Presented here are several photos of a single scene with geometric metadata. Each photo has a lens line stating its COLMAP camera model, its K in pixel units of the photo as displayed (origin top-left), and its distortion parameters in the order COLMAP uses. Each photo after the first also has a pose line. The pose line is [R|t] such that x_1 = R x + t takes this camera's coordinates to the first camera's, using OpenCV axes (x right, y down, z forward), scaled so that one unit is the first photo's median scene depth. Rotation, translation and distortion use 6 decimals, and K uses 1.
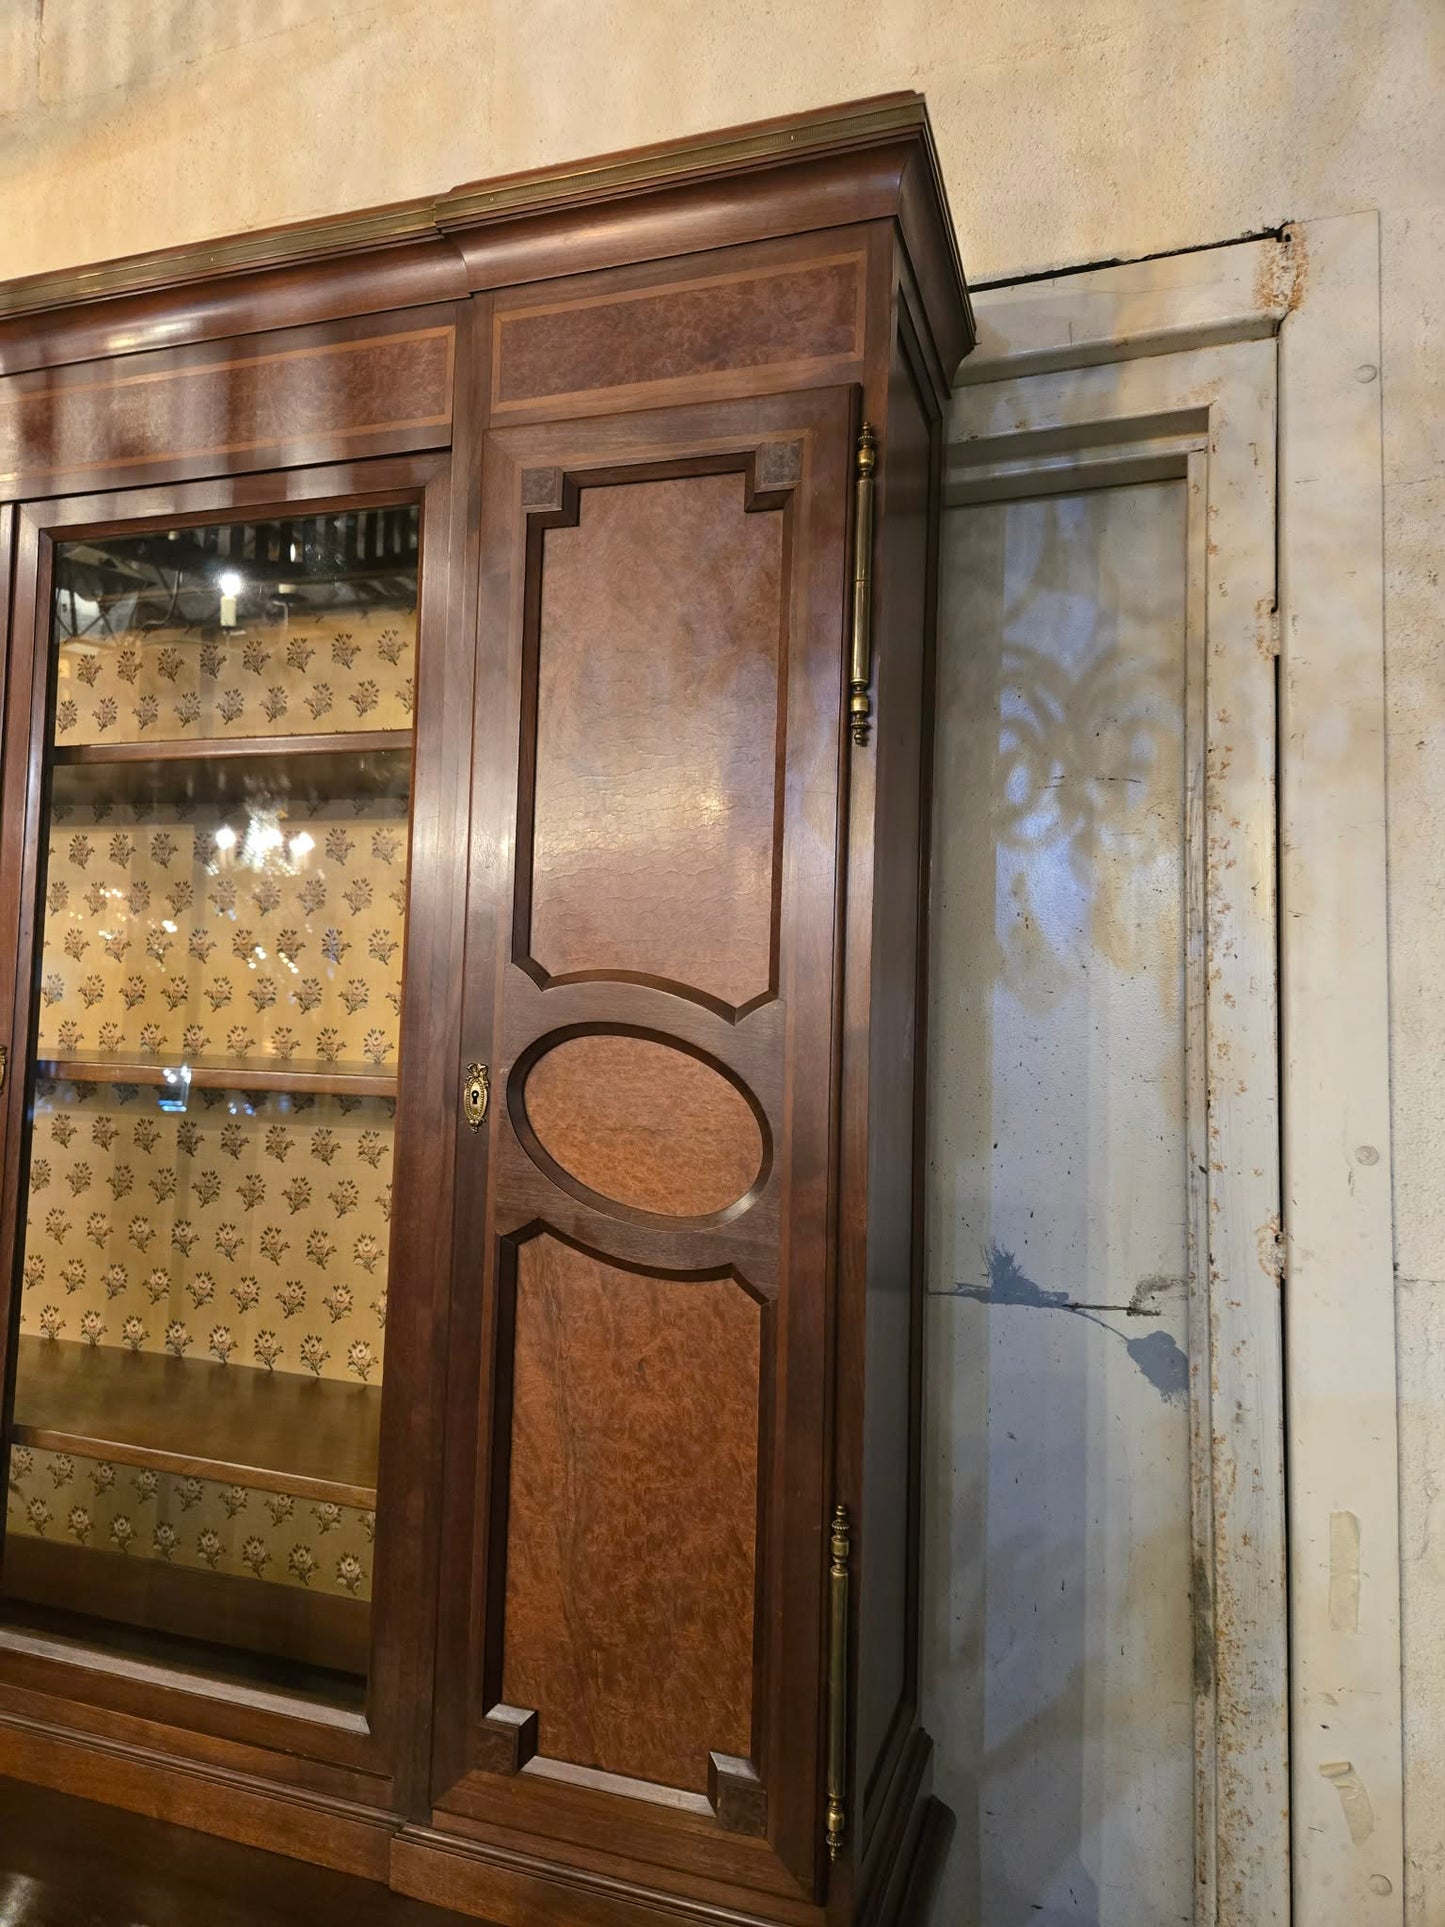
lens RADIAL K [[1283.2, 0, 673.7], [0, 1283.2, 956.0], [0, 0, 1]] dist [0.074075, -0.064656]
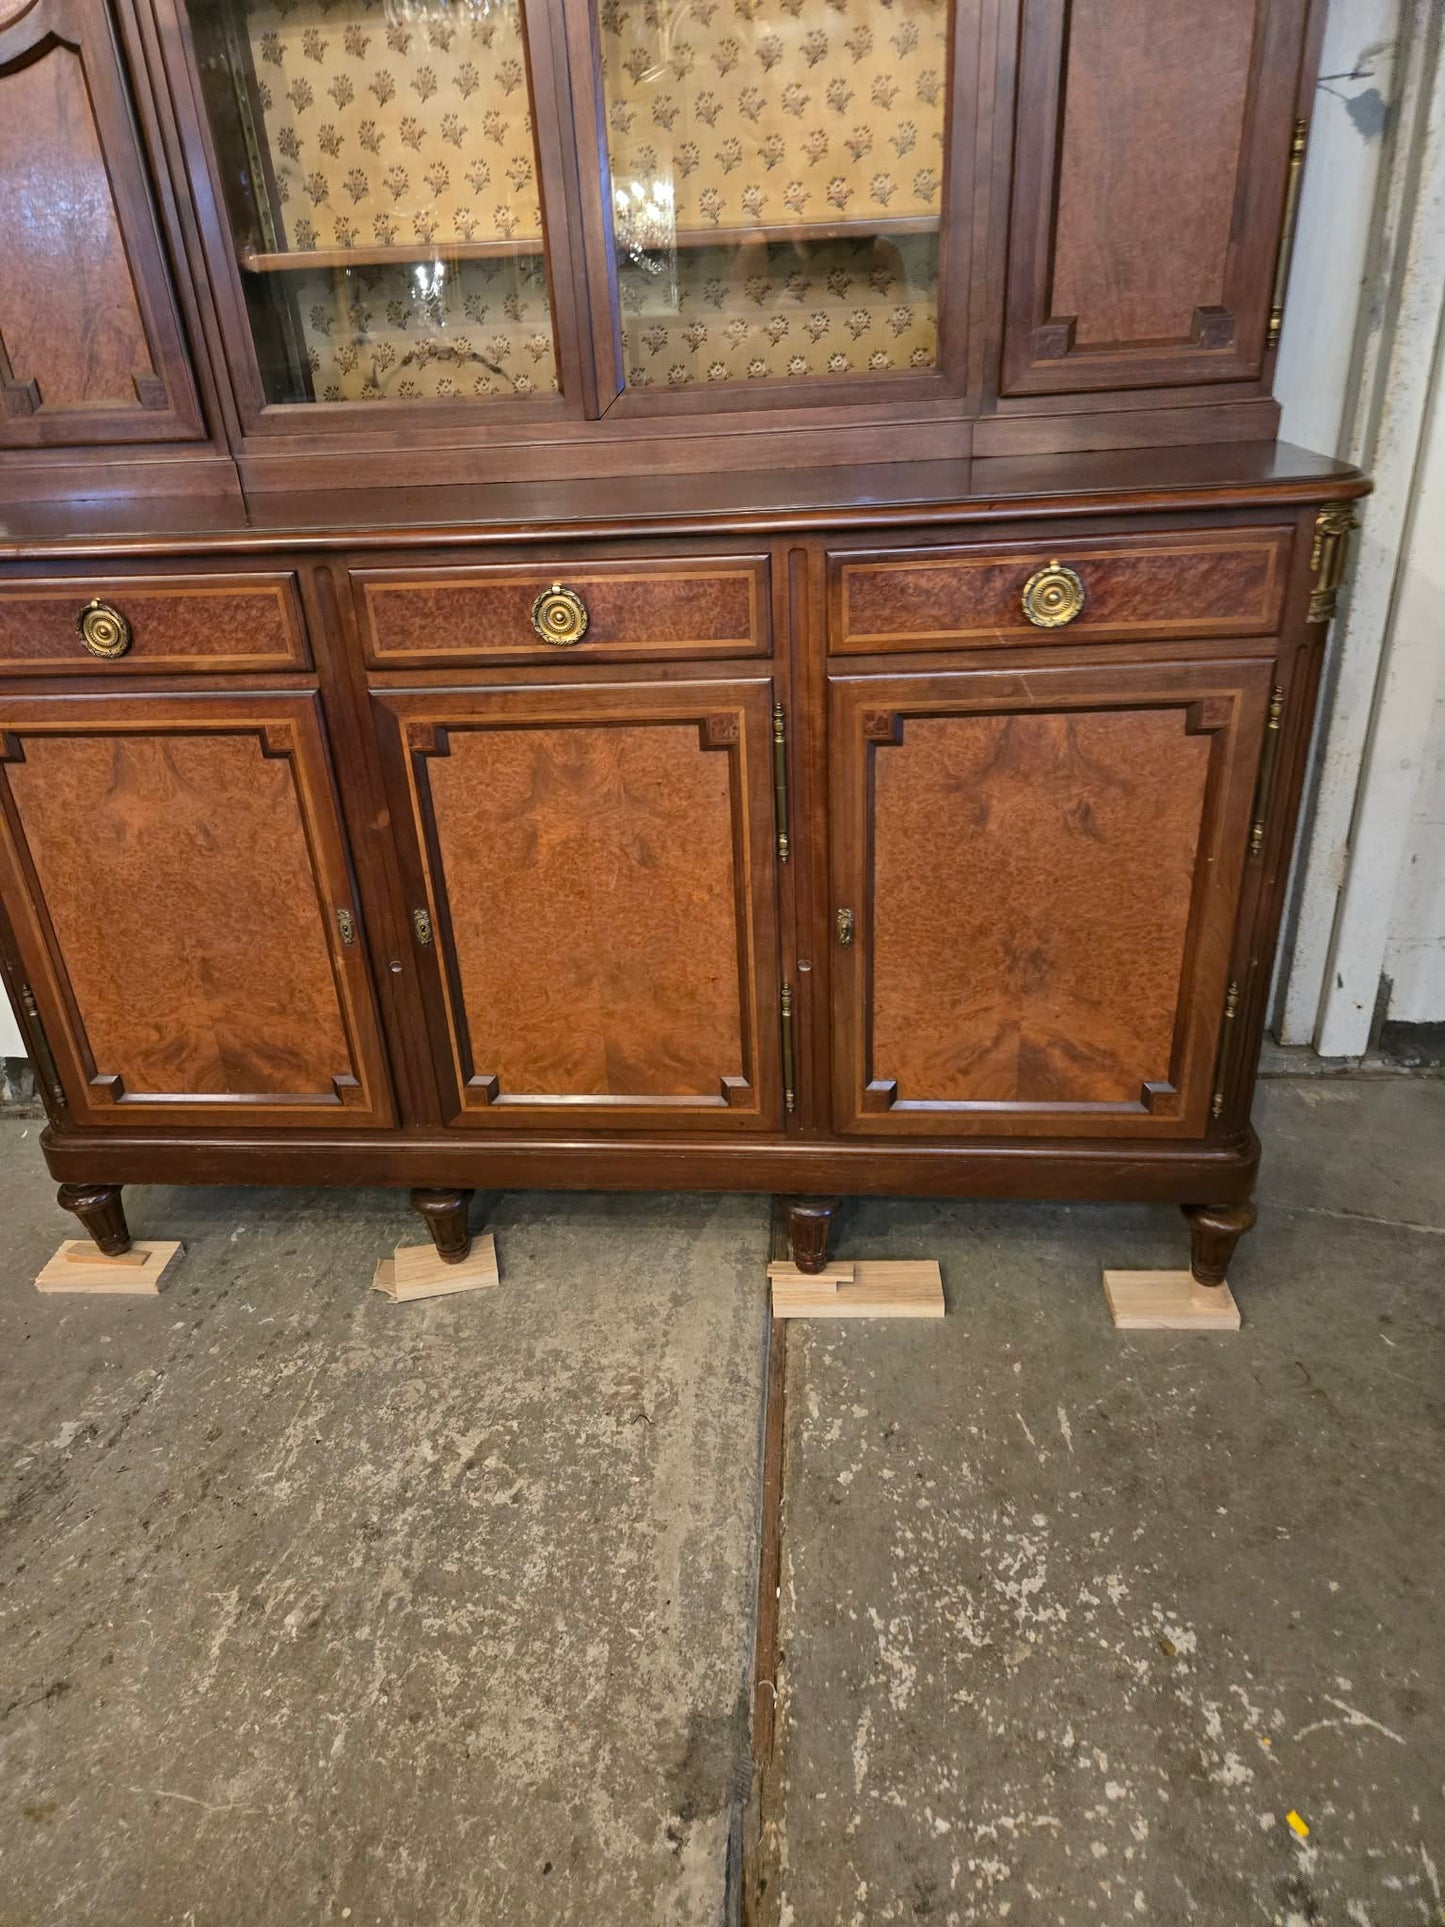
lens RADIAL K [[1280.5, 0, 681.8], [0, 1280.5, 928.8], [0, 0, 1]] dist [0.080354, -0.067239]
pose [[0.968006, -0.188570, 0.165548, -0.884076], [0.080525, 0.858296, 0.506797, 0.334780], [-0.237656, -0.477252, 0.846020, -0.544807]]
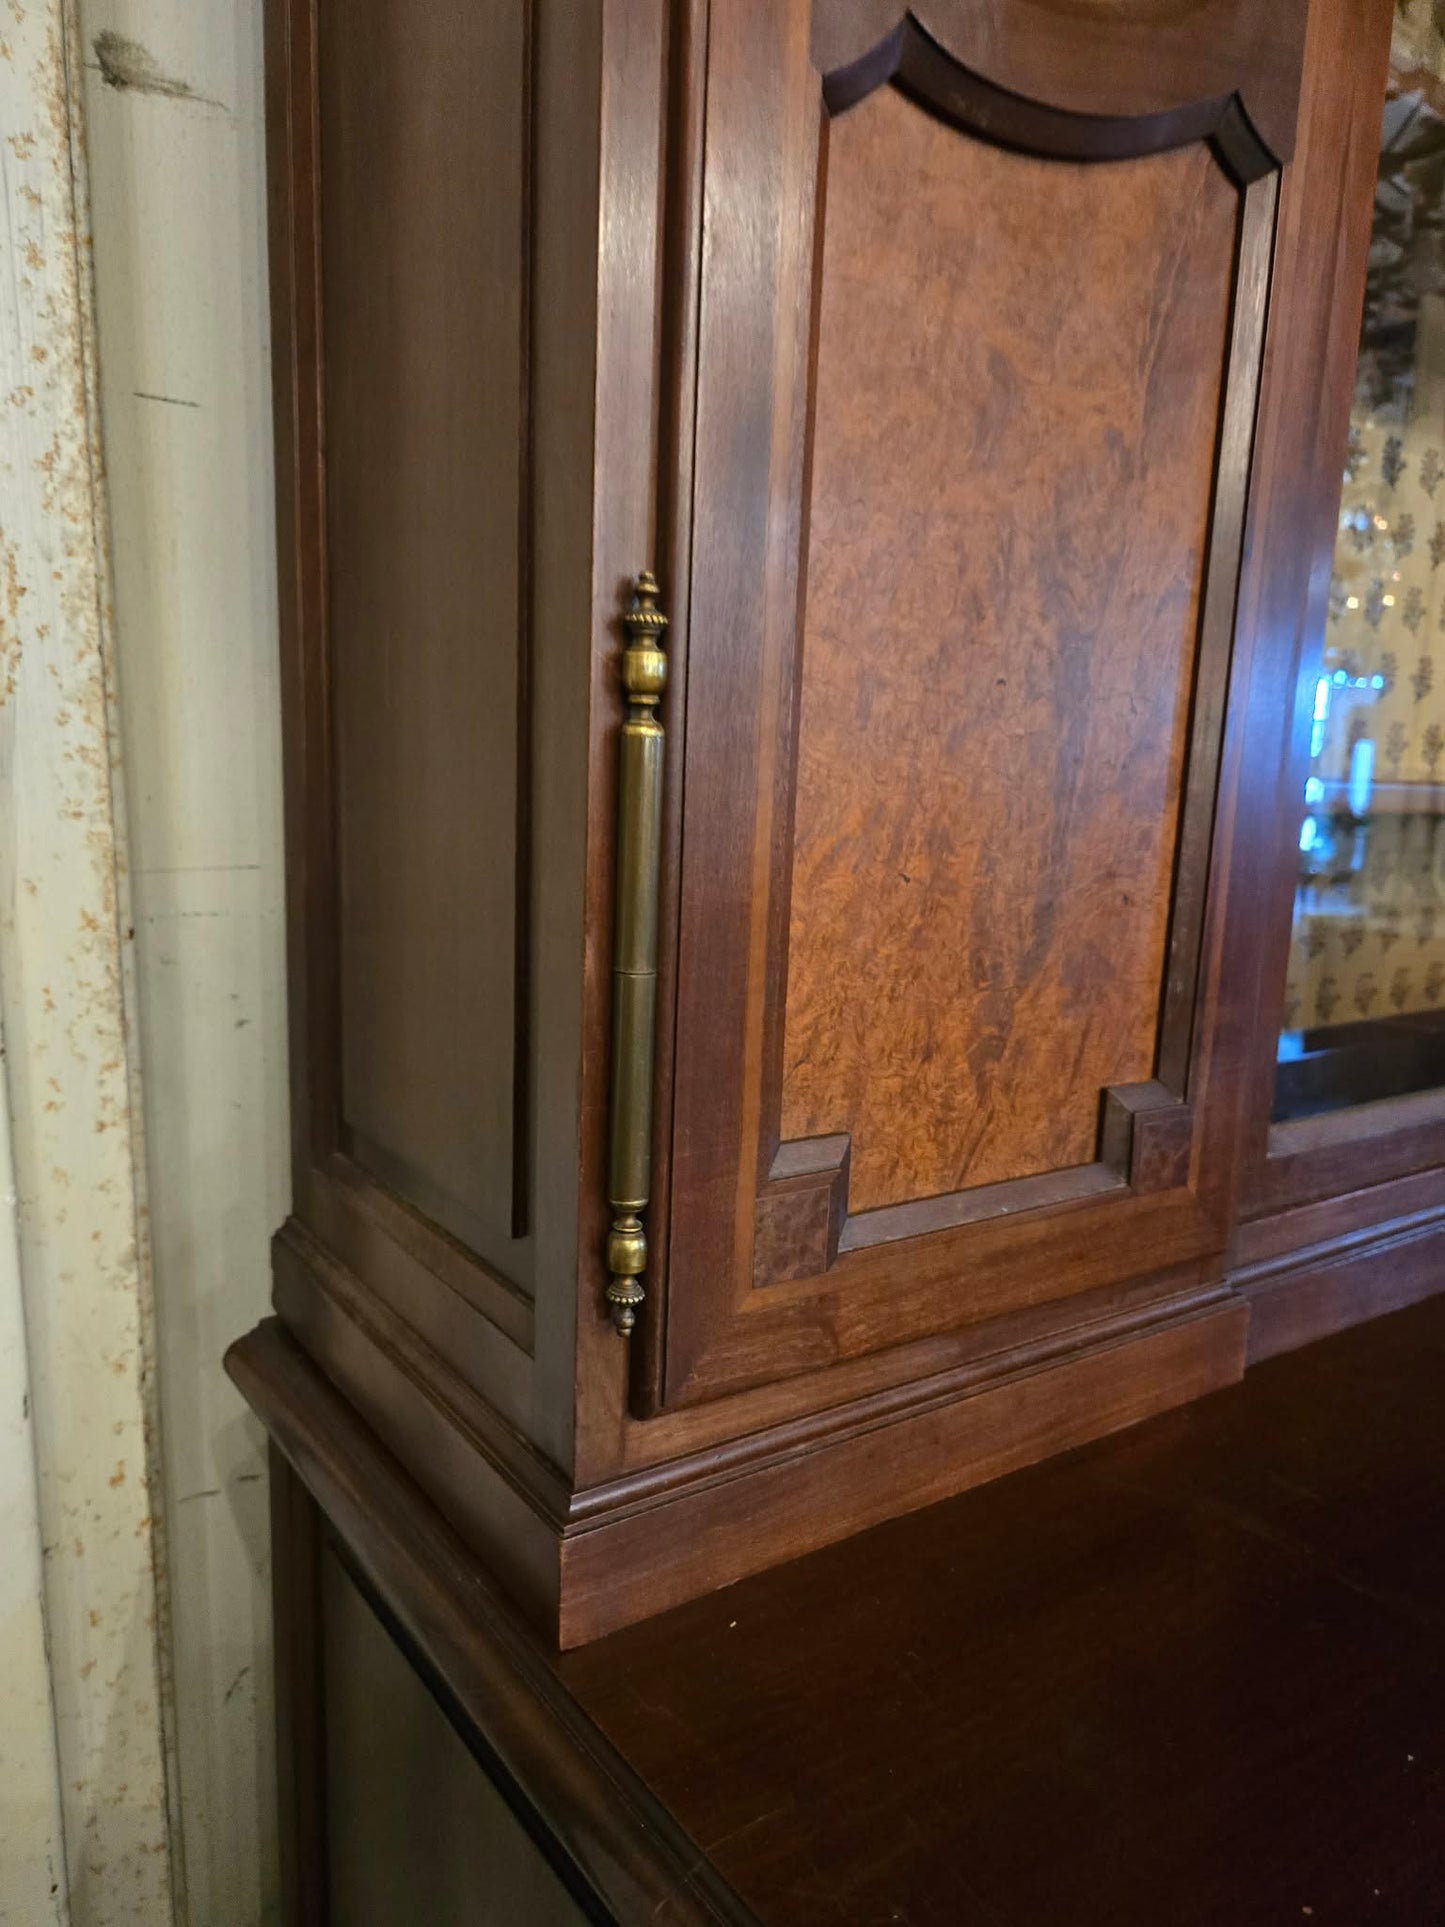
lens RADIAL K [[1272.5, 0, 693.8], [0, 1272.5, 968.7], [0, 0, 1]] dist [0.072877, -0.061854]
pose [[0.585786, -0.151747, 0.796133, -1.607546], [-0.059065, 0.971710, 0.228672, 0.359839], [-0.808311, -0.180976, 0.560251, 1.136599]]
